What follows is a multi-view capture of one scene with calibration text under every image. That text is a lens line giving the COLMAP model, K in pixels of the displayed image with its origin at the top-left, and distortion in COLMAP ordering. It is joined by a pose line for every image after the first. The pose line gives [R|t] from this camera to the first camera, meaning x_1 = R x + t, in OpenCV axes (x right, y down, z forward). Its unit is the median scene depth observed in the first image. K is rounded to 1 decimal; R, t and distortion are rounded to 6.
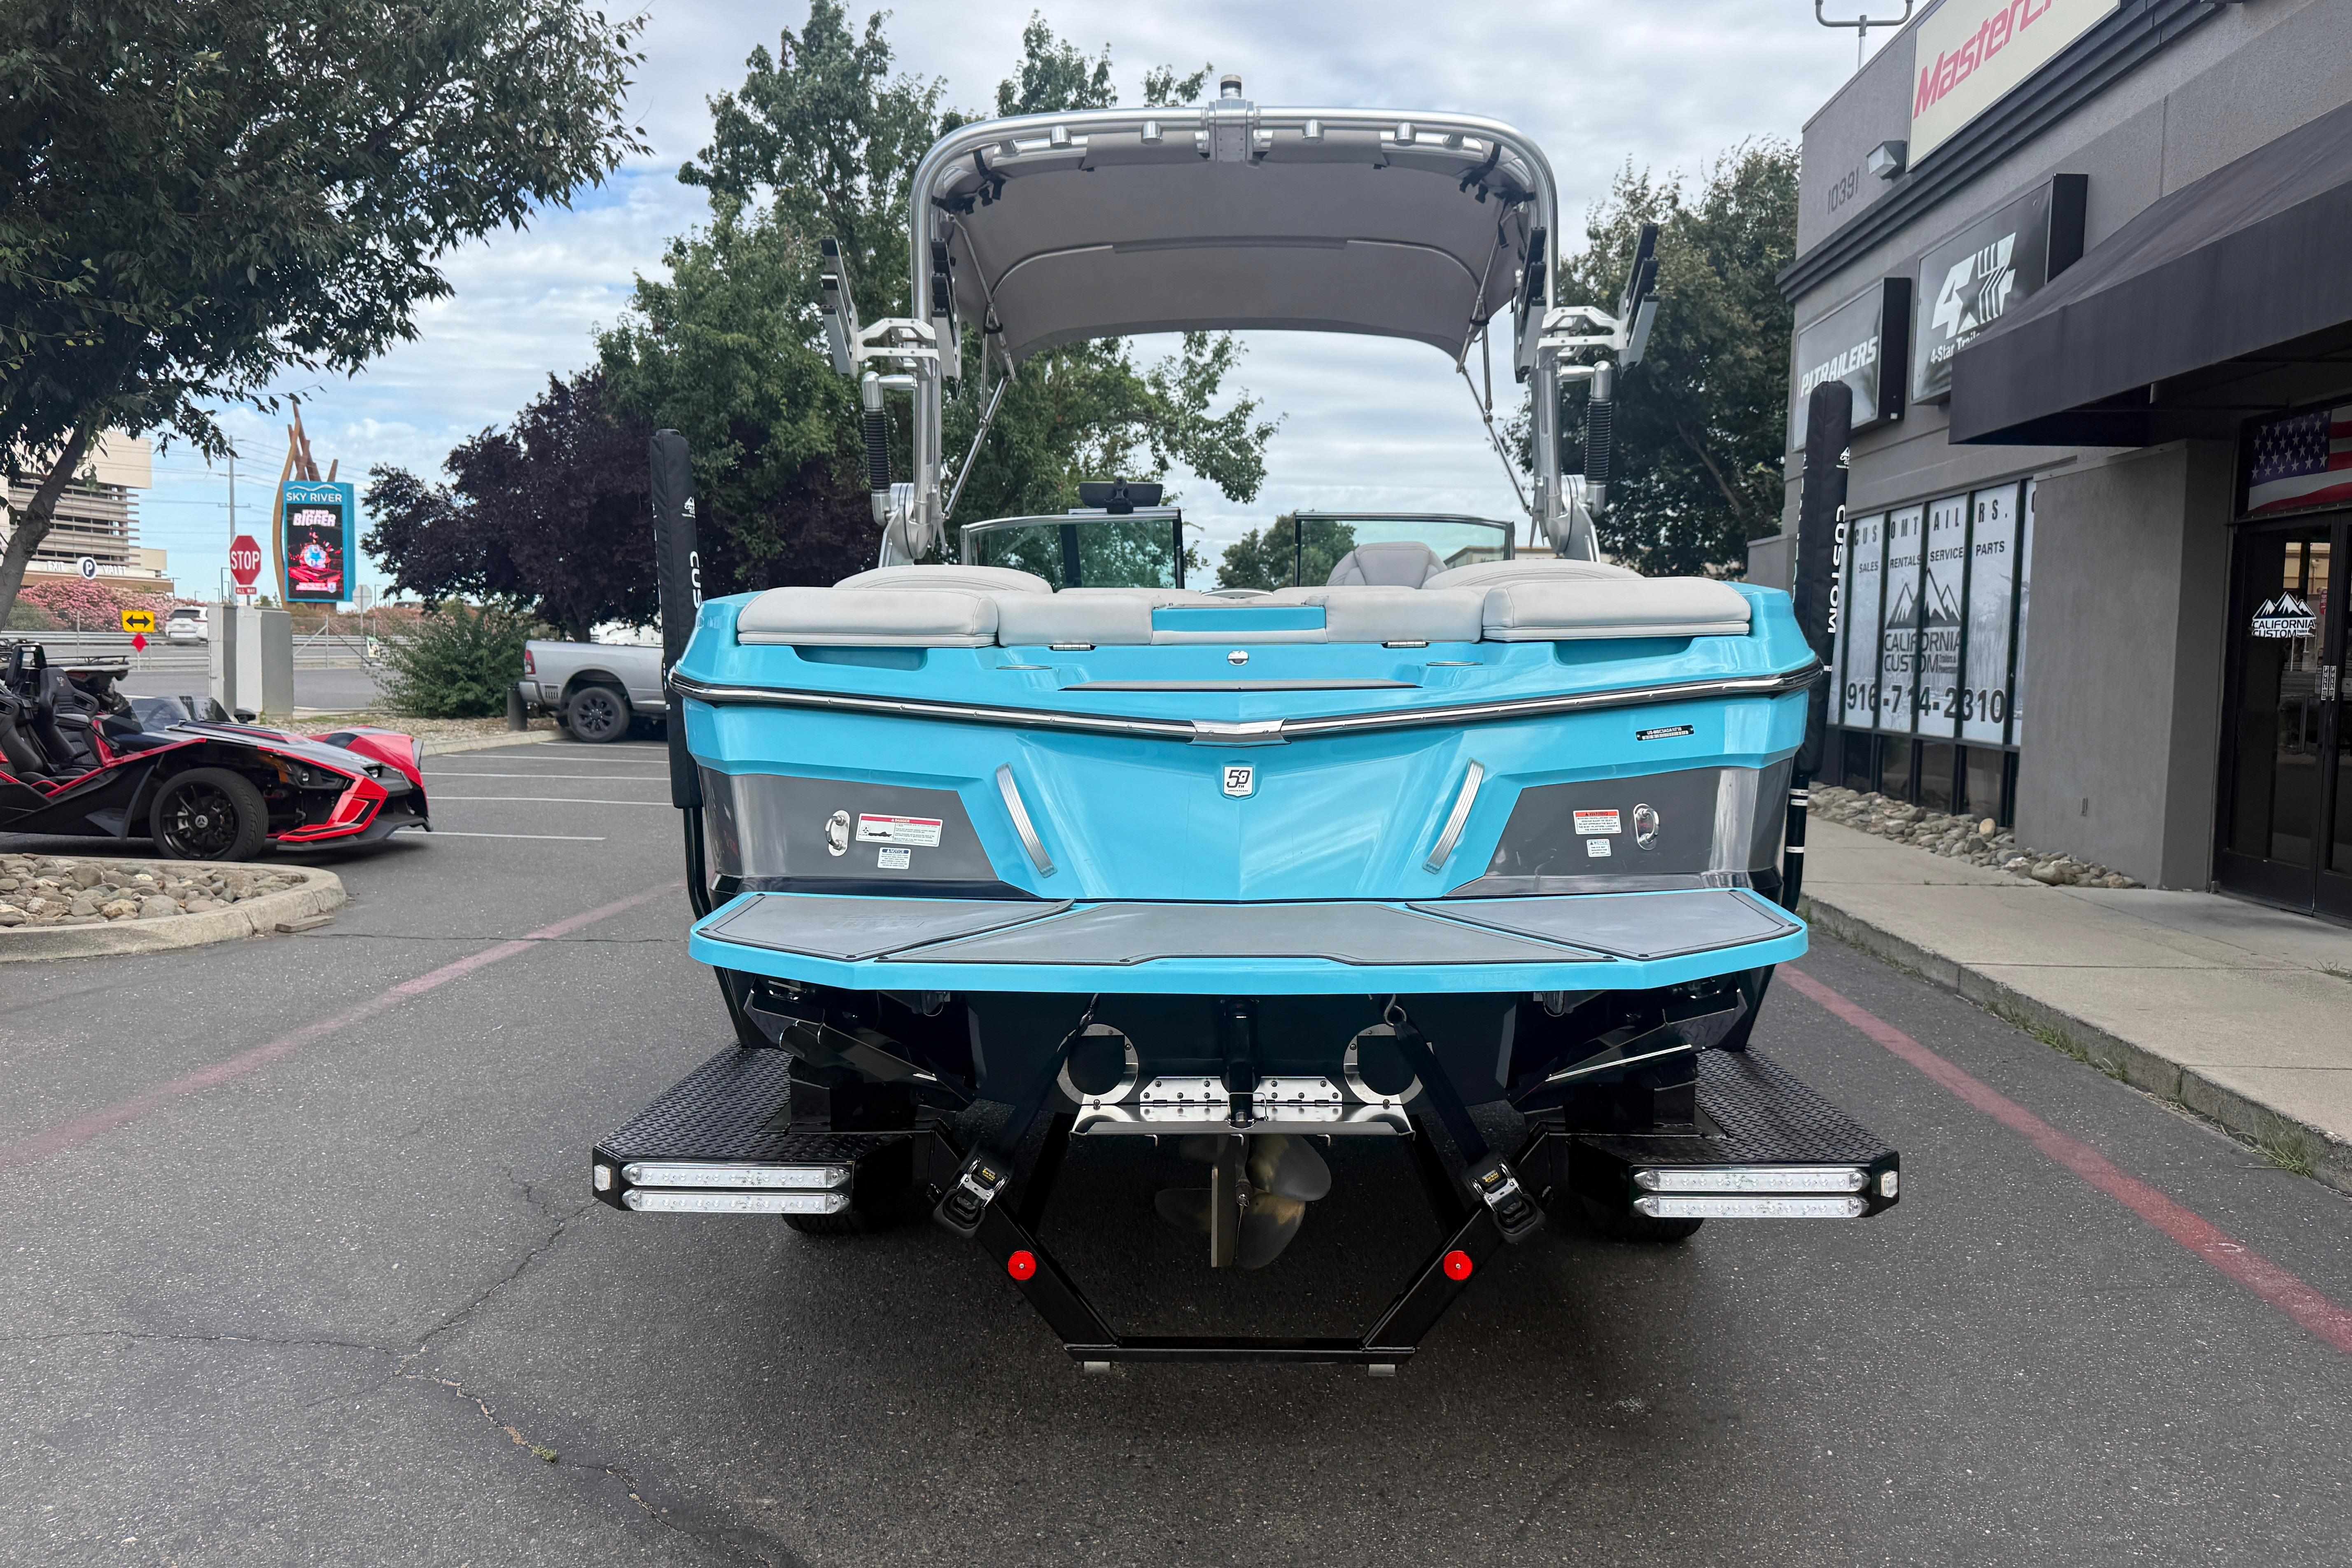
lens RADIAL K [[1675.0, 0, 1177.5], [0, 1675.0, 769.0], [0, 0, 1]] dist [0.060422, -0.089495]
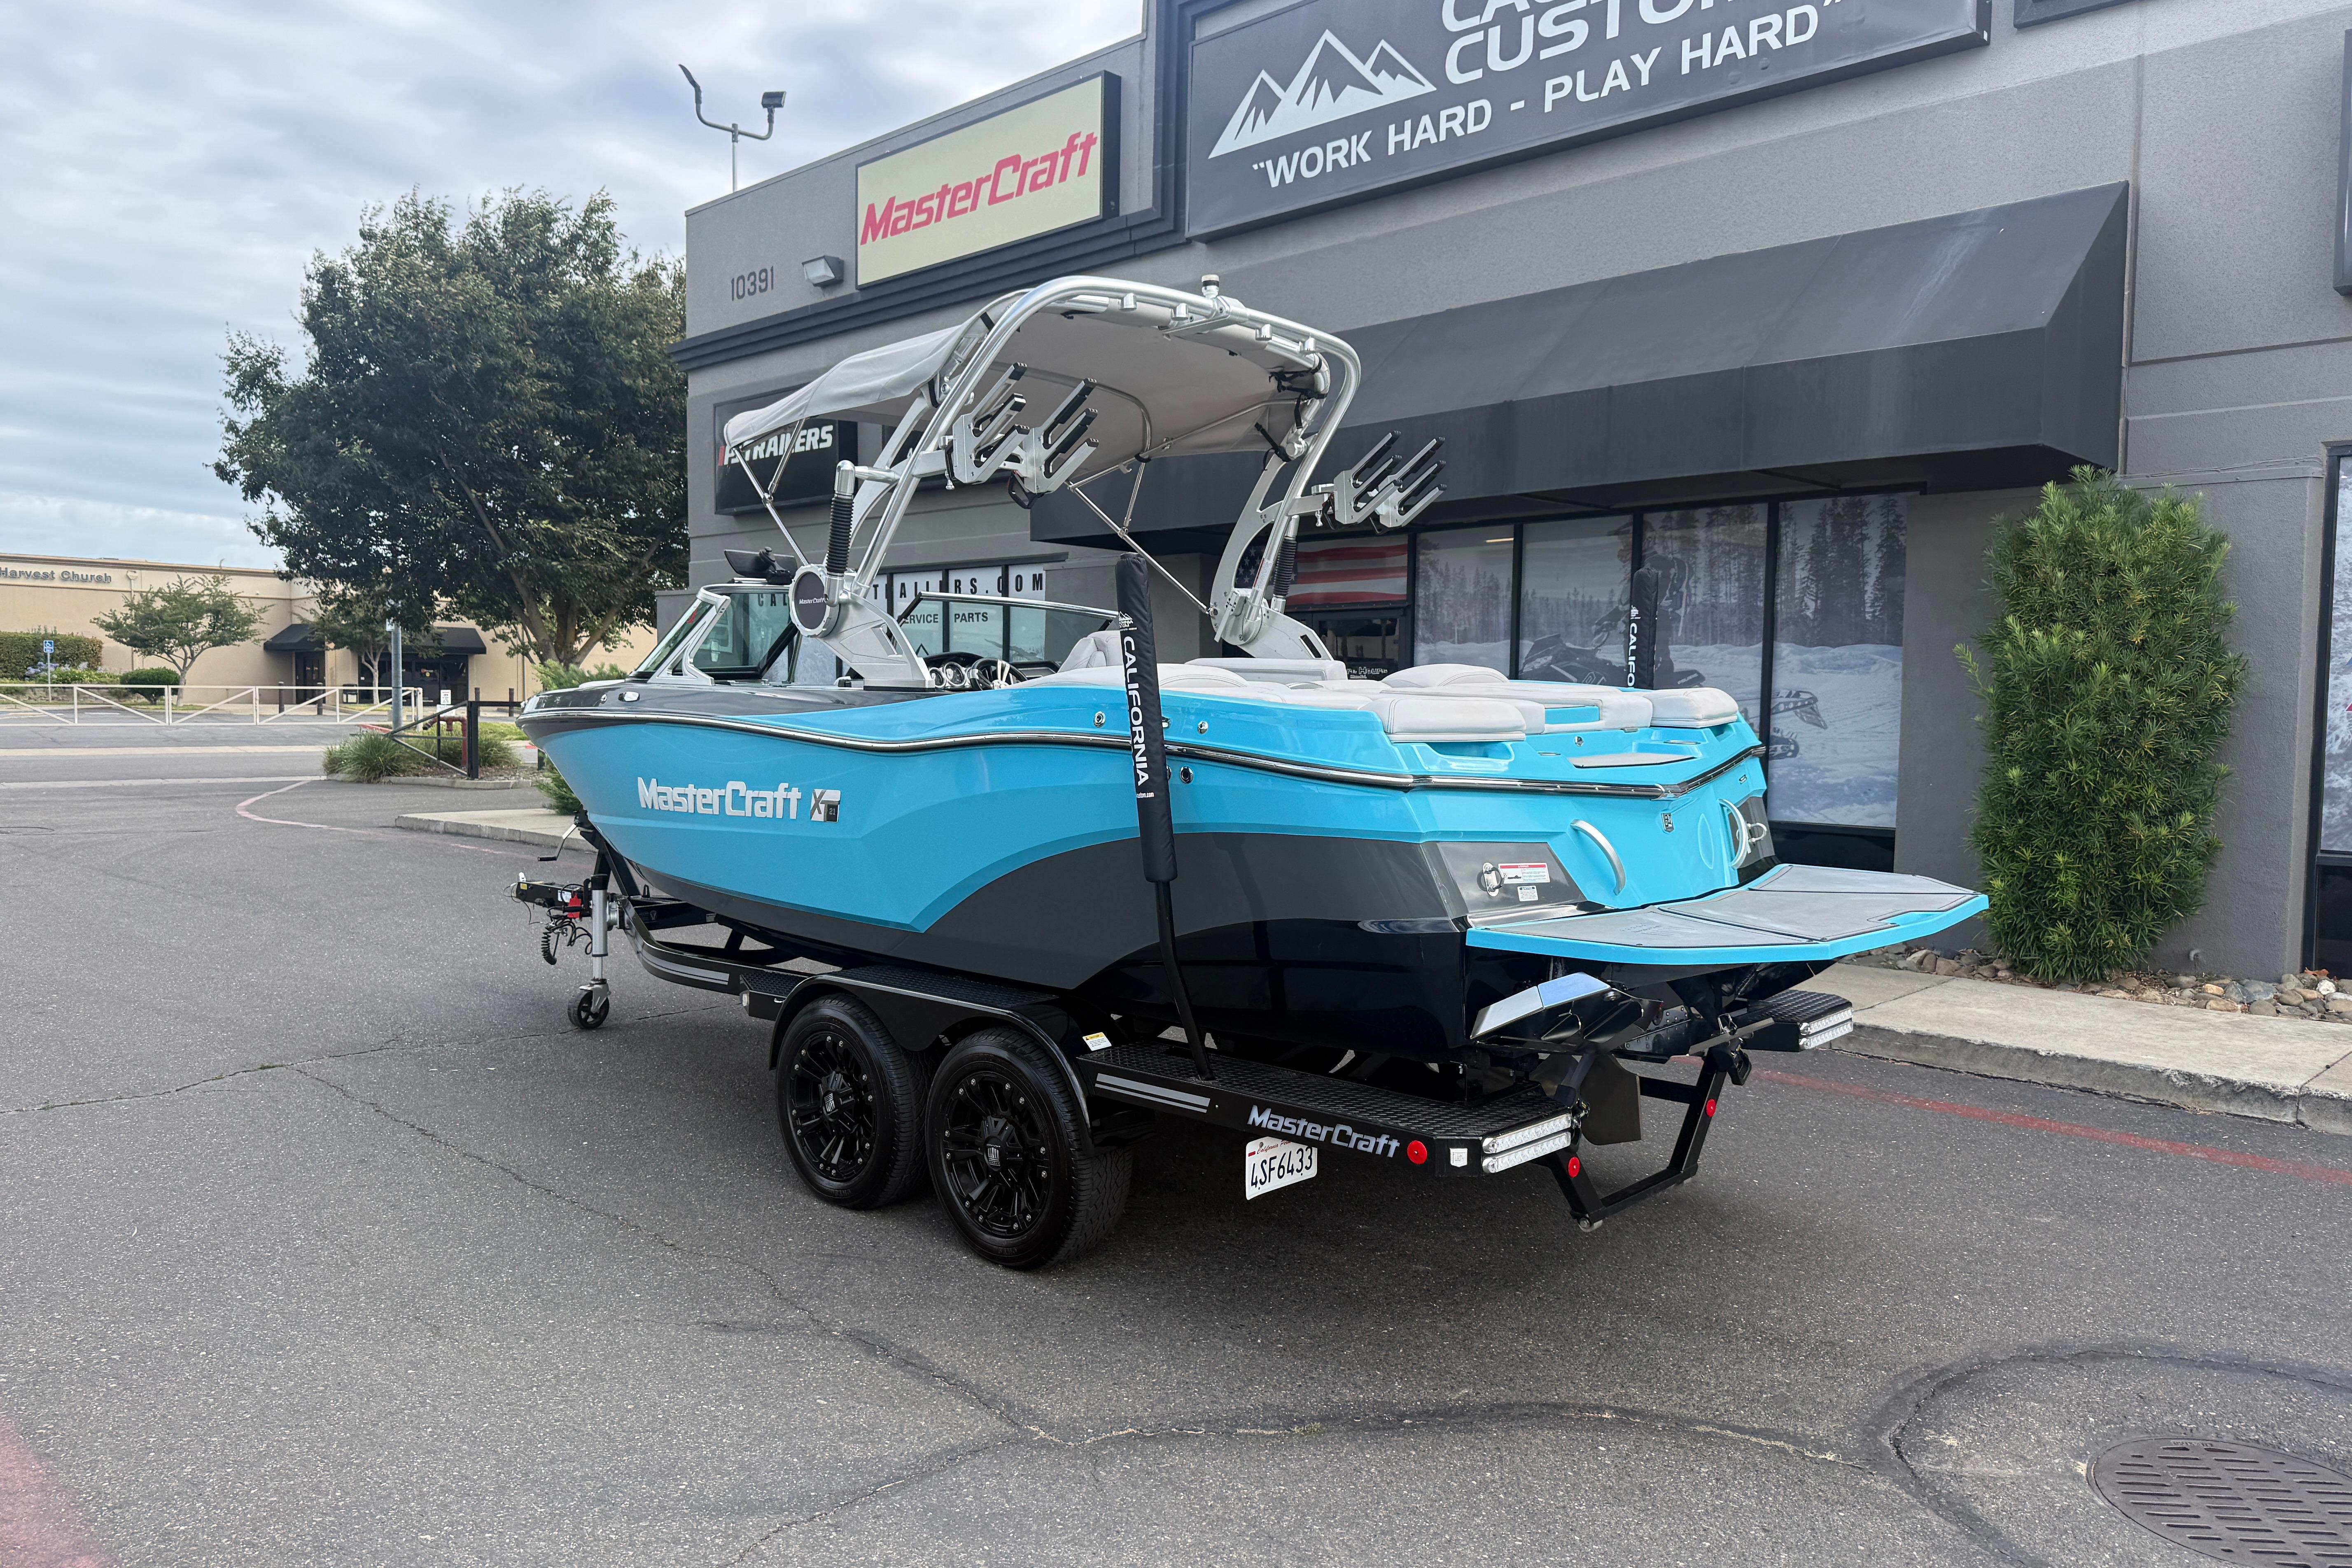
lens RADIAL K [[1659.9, 0, 1183.3], [0, 1659.9, 803.6], [0, 0, 1]] dist [0.066274, -0.080855]
pose [[0.651498, -0.054776, 0.756670, -1.151161], [0.050368, 0.998312, 0.028901, -0.061859], [-0.756976, 0.019283, 0.653158, 0.263275]]
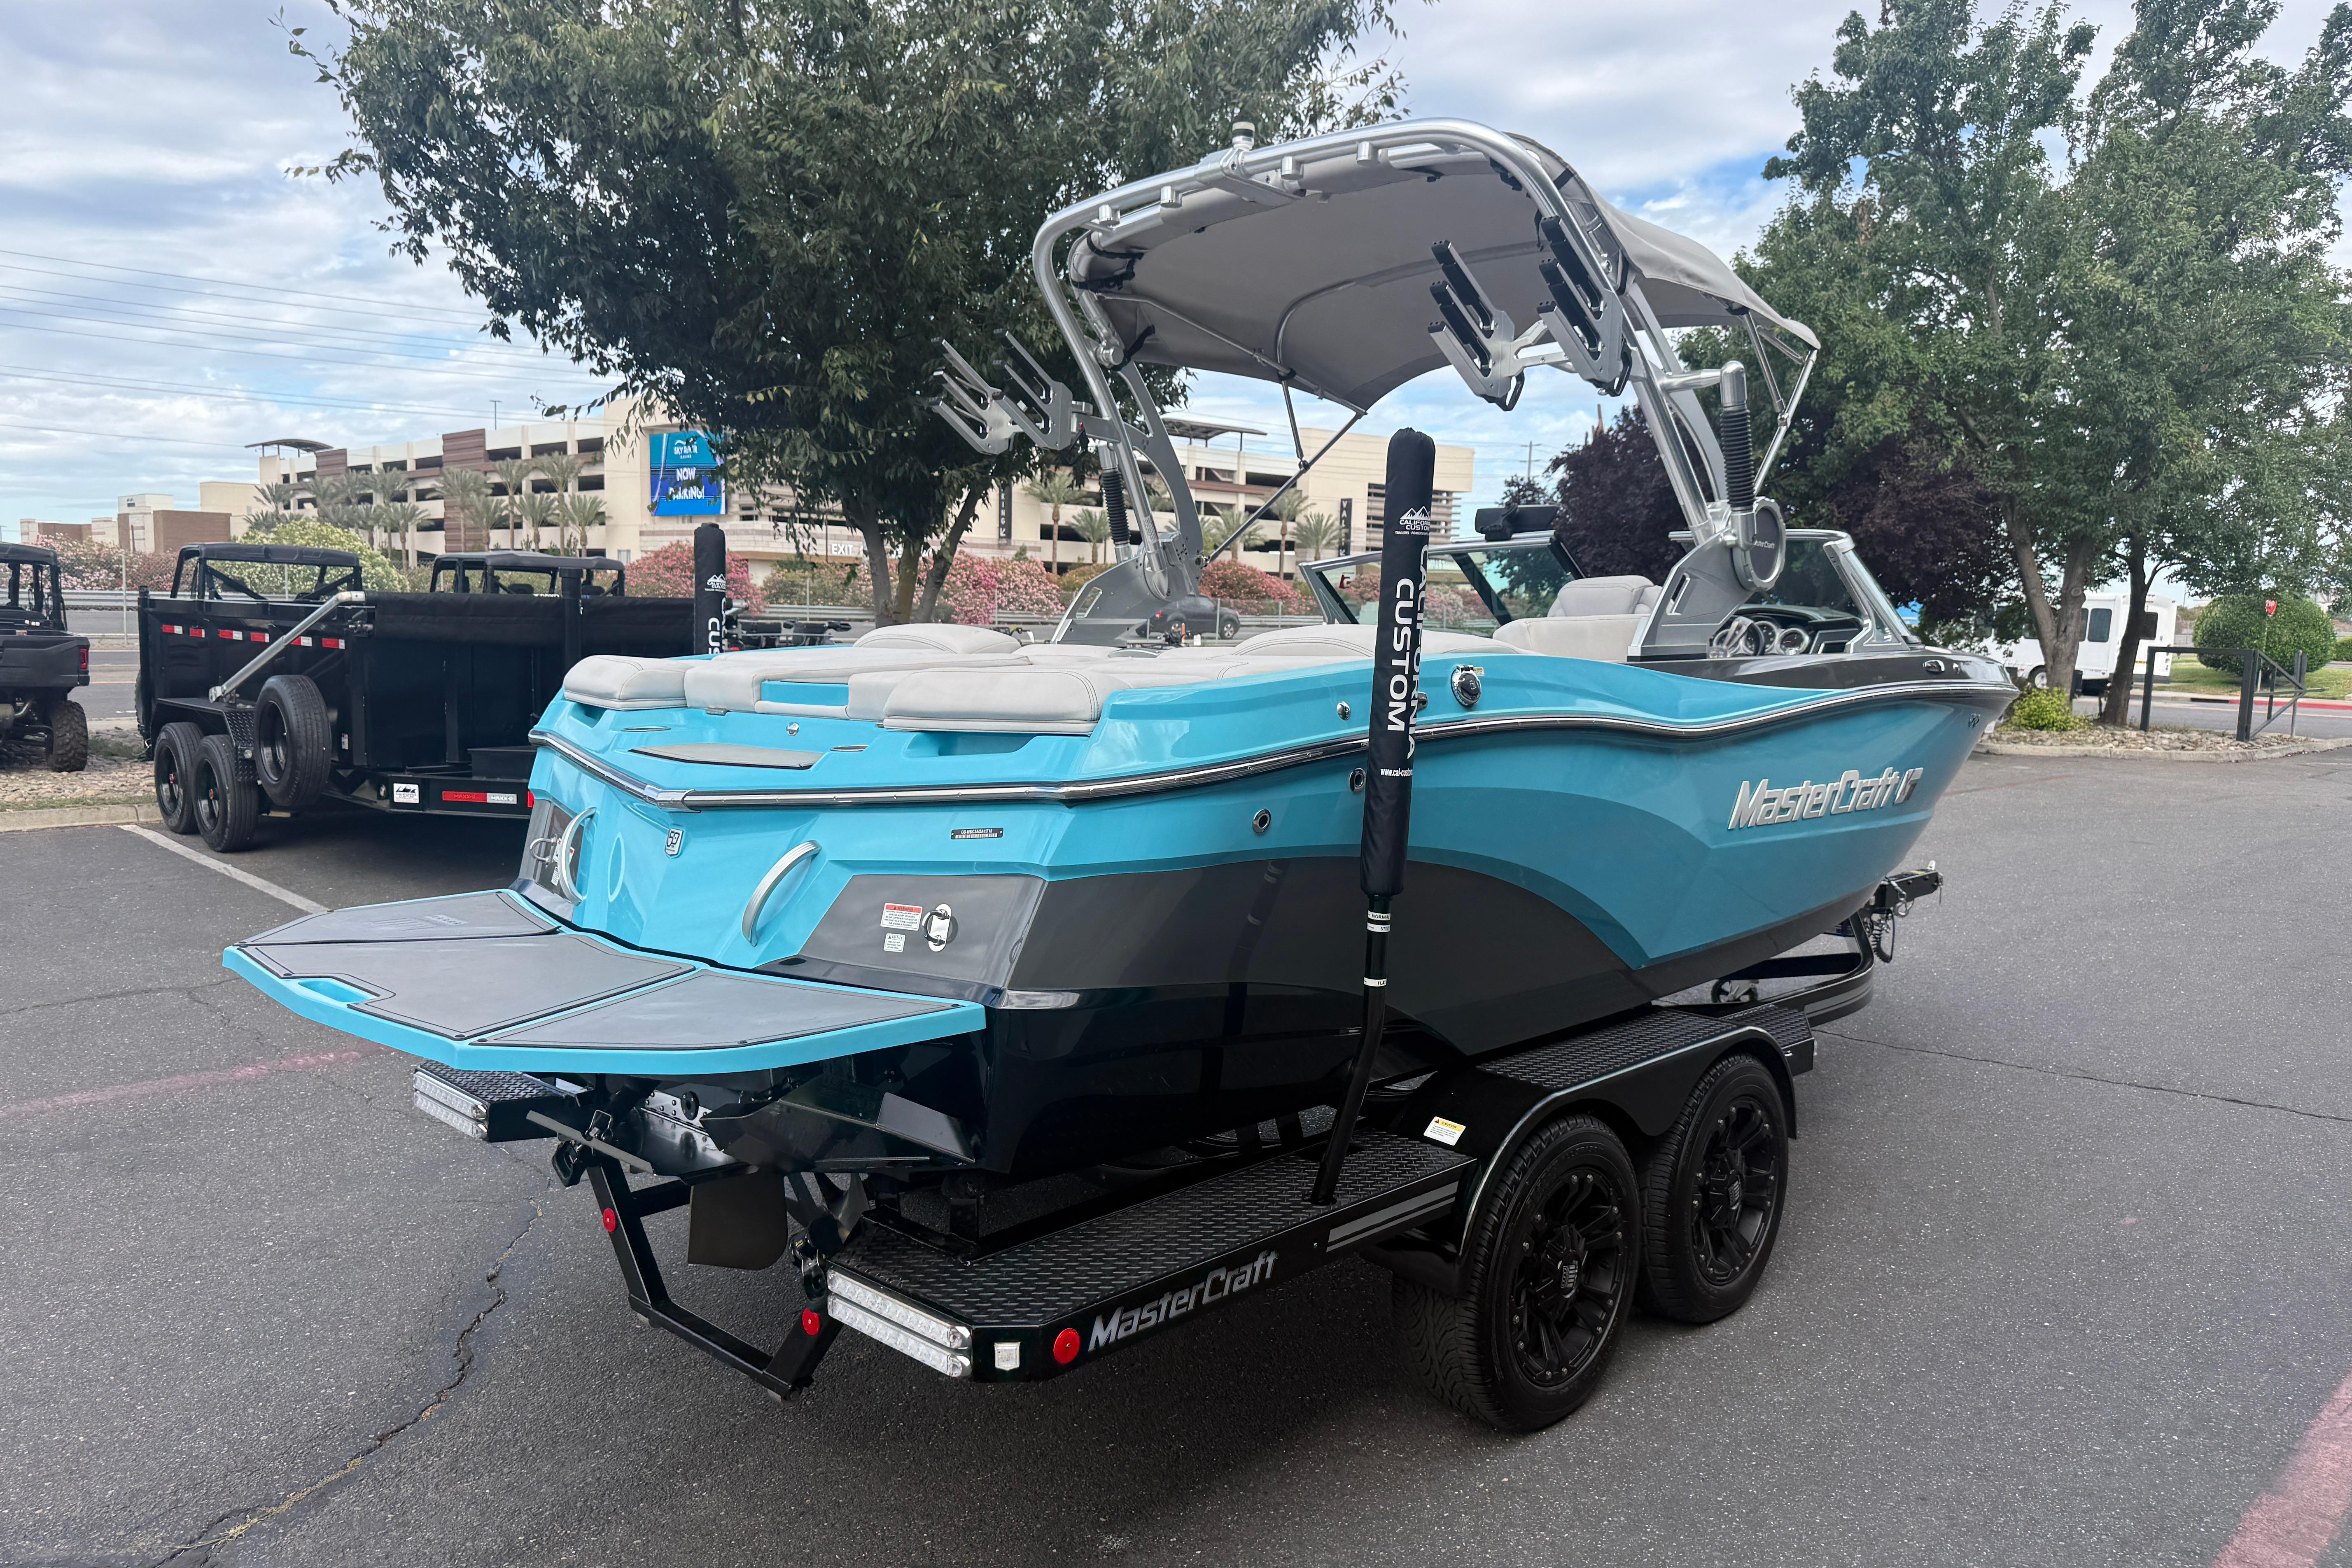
lens RADIAL K [[1616.7, 0, 1177.6], [0, 1616.7, 779.3], [0, 0, 1]] dist [0.002218, 0.104365]
pose [[0.744029, 0.072569, -0.664195, 0.815147], [-0.057261, 0.997352, 0.044825, -0.083062], [0.665689, 0.004682, 0.746215, 0.330513]]
